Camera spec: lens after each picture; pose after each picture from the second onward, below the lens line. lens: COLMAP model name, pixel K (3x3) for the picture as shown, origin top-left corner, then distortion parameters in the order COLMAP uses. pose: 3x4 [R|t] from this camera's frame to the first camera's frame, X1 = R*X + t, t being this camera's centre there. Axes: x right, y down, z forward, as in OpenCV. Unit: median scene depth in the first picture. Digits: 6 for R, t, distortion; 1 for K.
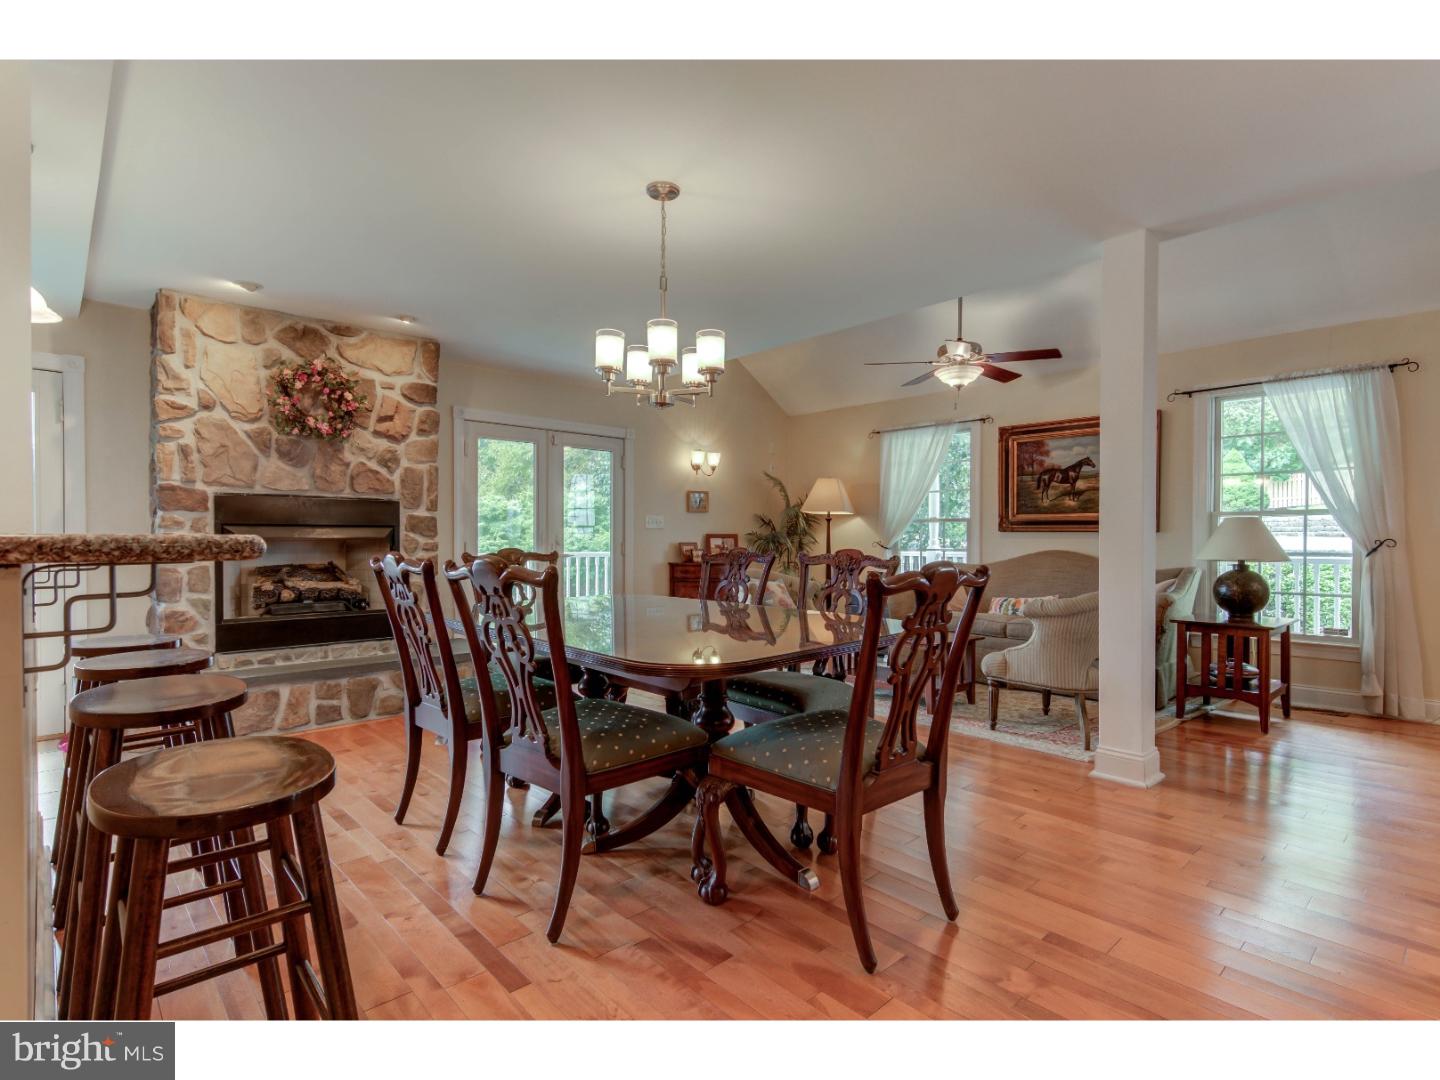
lens RADIAL K [[724.0, 0, 717.0], [0, 724.0, 546.2], [0, 0, 1]] dist [0.025672, -0.011803]
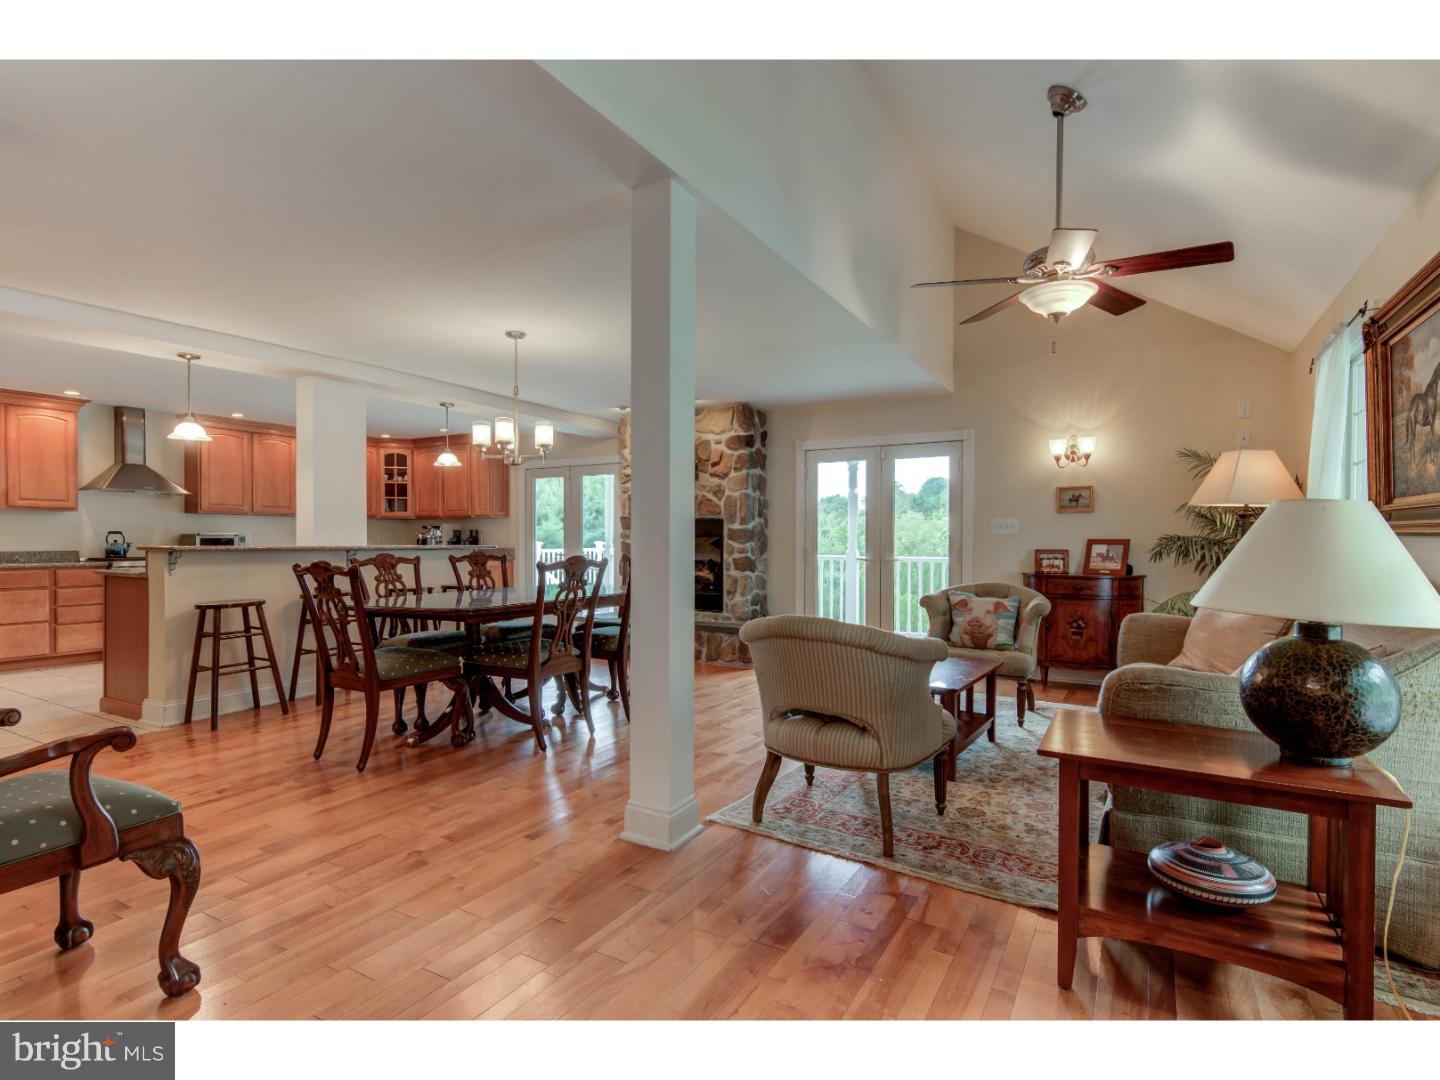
lens RADIAL K [[724.0, 0, 717.0], [0, 724.0, 546.2], [0, 0, 1]] dist [0.025672, -0.011803]
pose [[0.289271, 0.008486, -0.957210, 1.066013], [-0.009343, 0.999938, 0.006042, -0.017195], [0.957202, 0.007195, 0.289332, 0.631585]]
